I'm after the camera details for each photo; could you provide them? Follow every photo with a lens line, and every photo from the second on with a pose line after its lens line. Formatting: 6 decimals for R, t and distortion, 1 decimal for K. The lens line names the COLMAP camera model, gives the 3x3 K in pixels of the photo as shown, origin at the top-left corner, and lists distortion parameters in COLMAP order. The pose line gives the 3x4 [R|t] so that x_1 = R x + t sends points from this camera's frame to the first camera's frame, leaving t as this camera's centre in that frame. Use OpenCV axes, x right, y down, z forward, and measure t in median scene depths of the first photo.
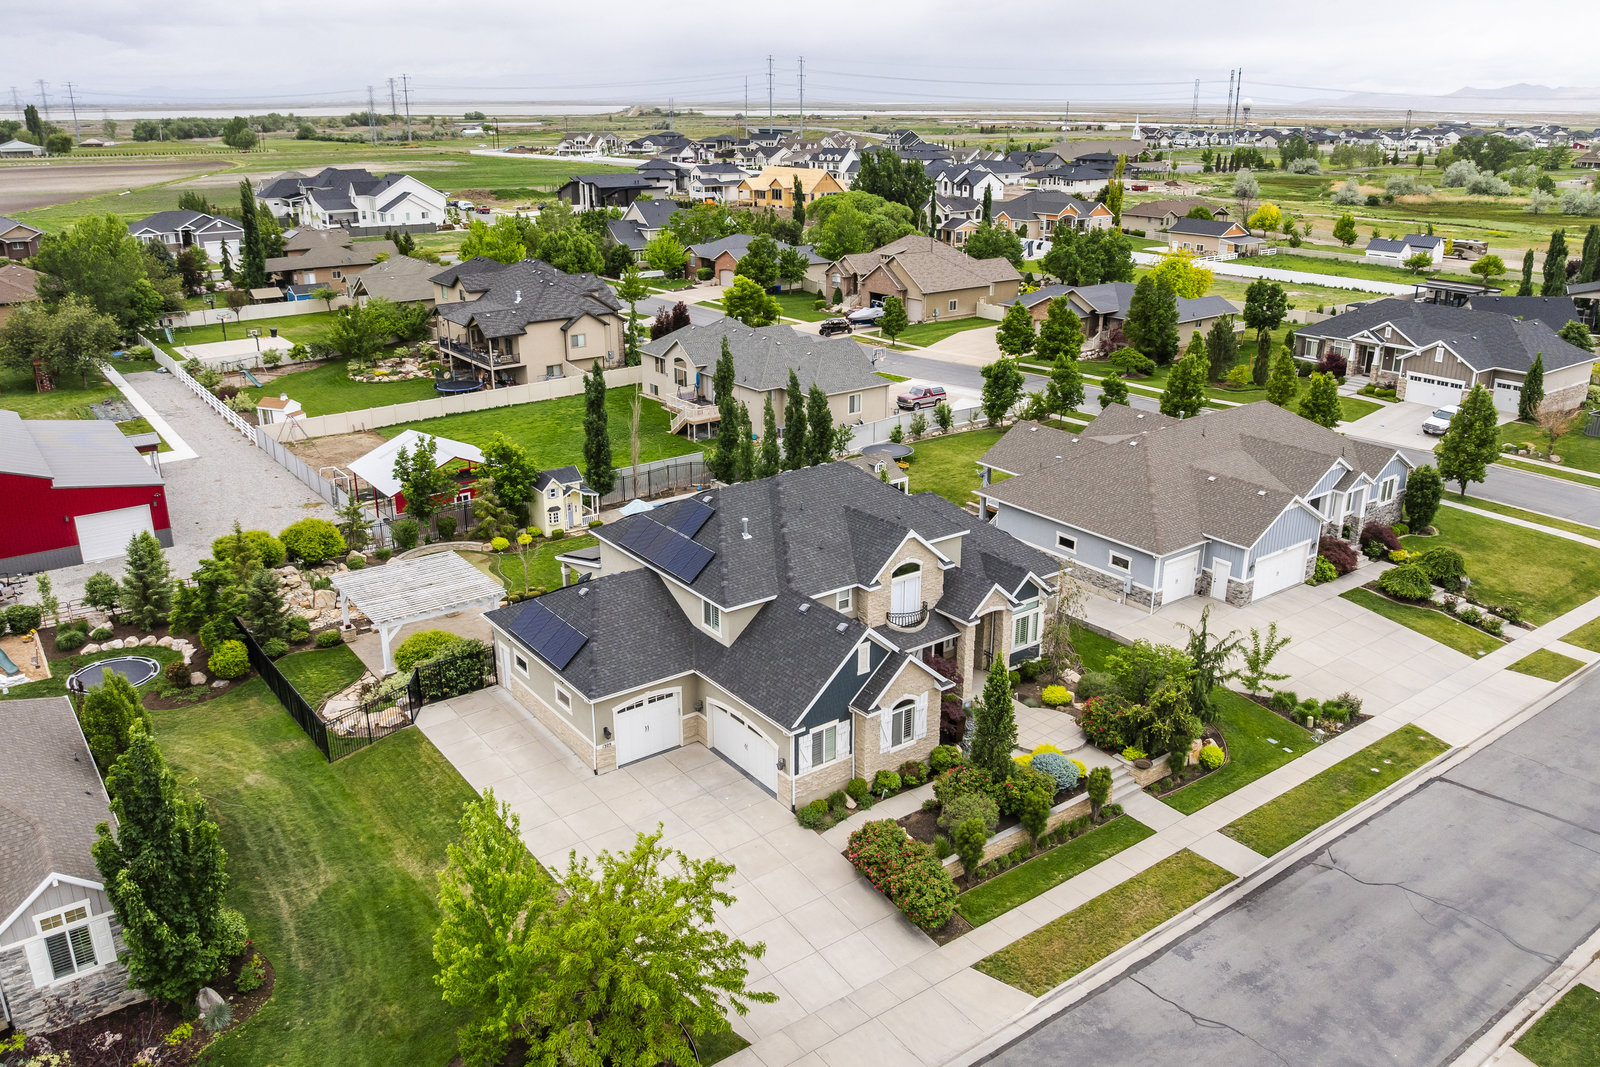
lens RADIAL K [[1195.3, 0, 816.5], [0, 1195.3, 572.2], [0, 0, 1]] dist [-0.029197, -0.009026]
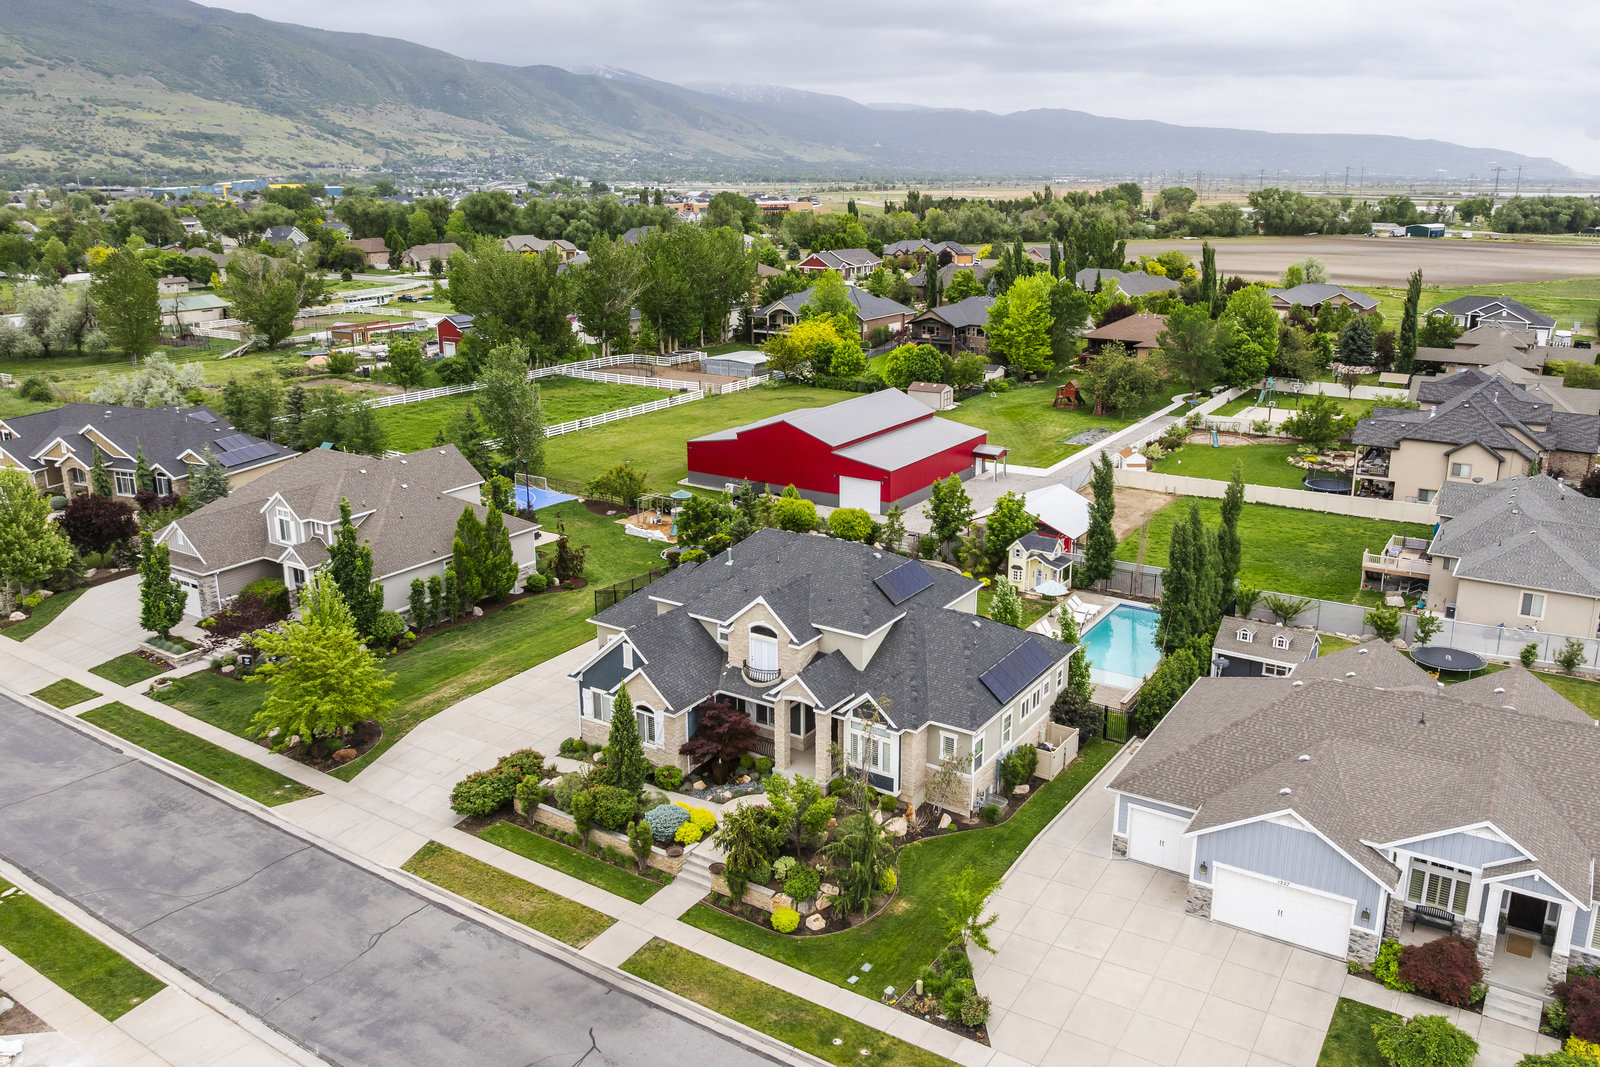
lens RADIAL K [[1195.3, 0, 816.5], [0, 1195.3, 572.2], [0, 0, 1]] dist [-0.029197, -0.009026]
pose [[0.346041, 0.289852, -0.892324, 0.457892], [-0.342644, 0.924430, 0.167405, -0.109859], [0.873413, 0.247821, 0.419207, 0.234007]]
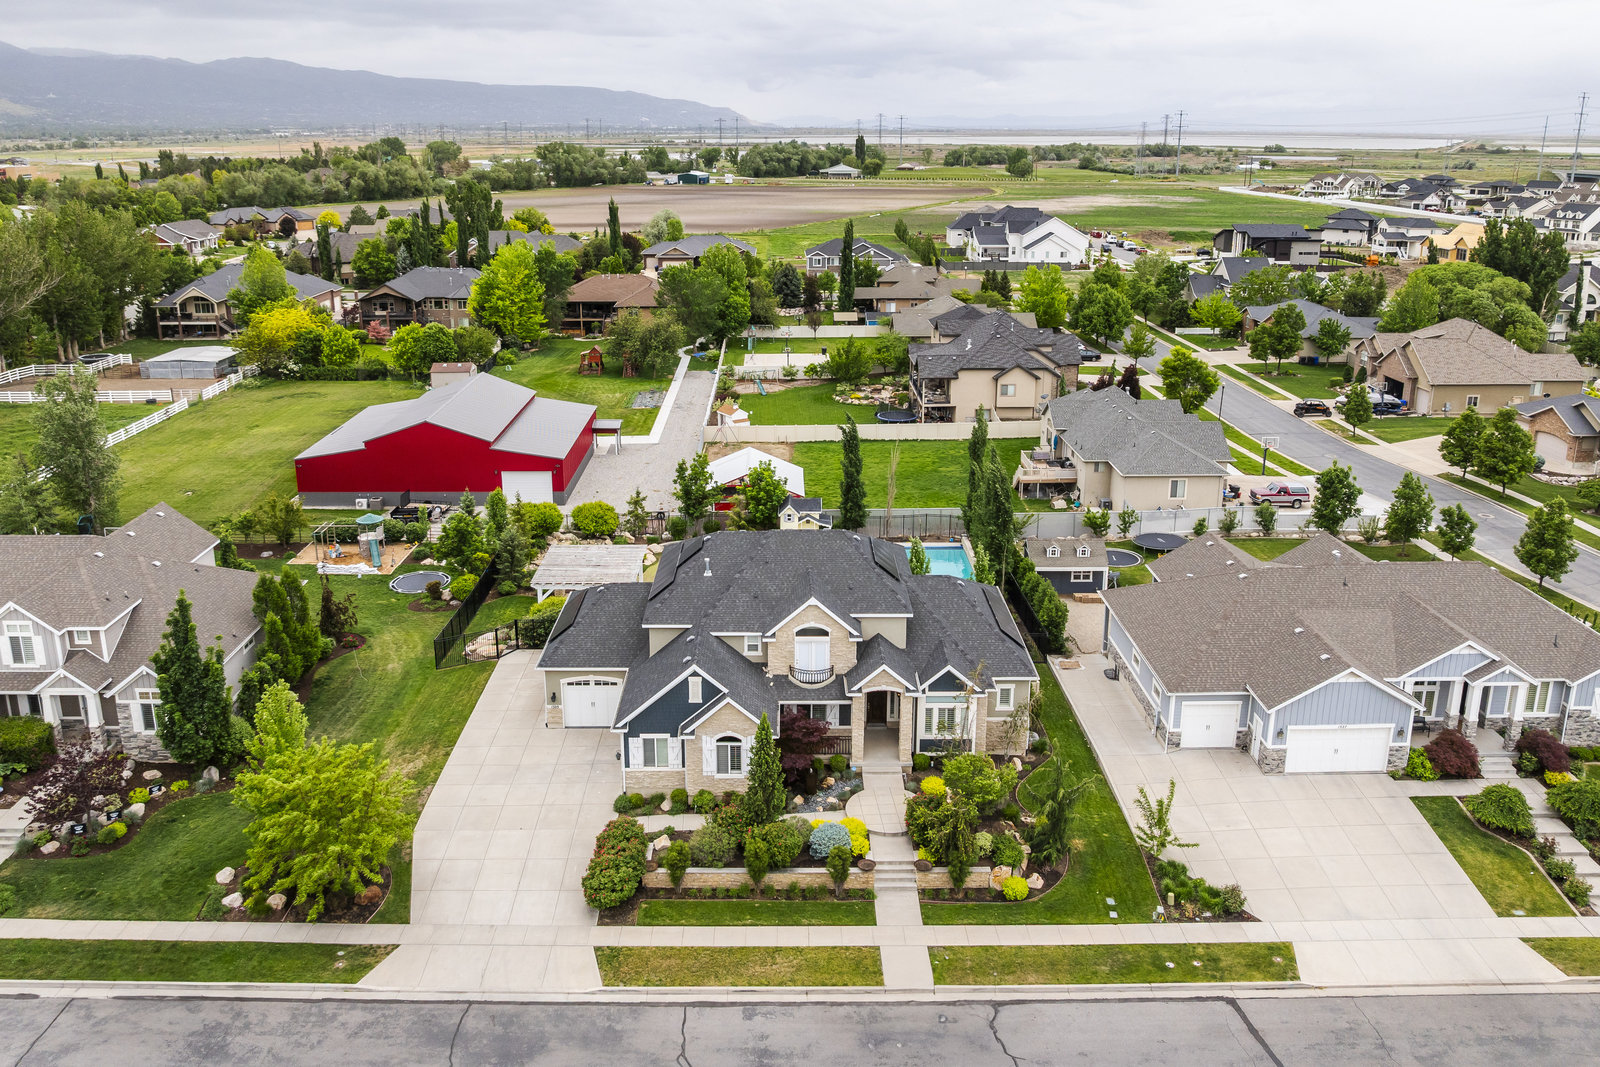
lens RADIAL K [[1198.1, 0, 800.0], [0, 1198.1, 533.5], [0, 0, 1]] dist [-0.030170, -0.004353]
pose [[0.805438, 0.186453, -0.562587, 0.287377], [-0.215817, 0.976325, 0.014596, -0.044928], [0.551989, 0.109660, 0.826609, 0.022077]]
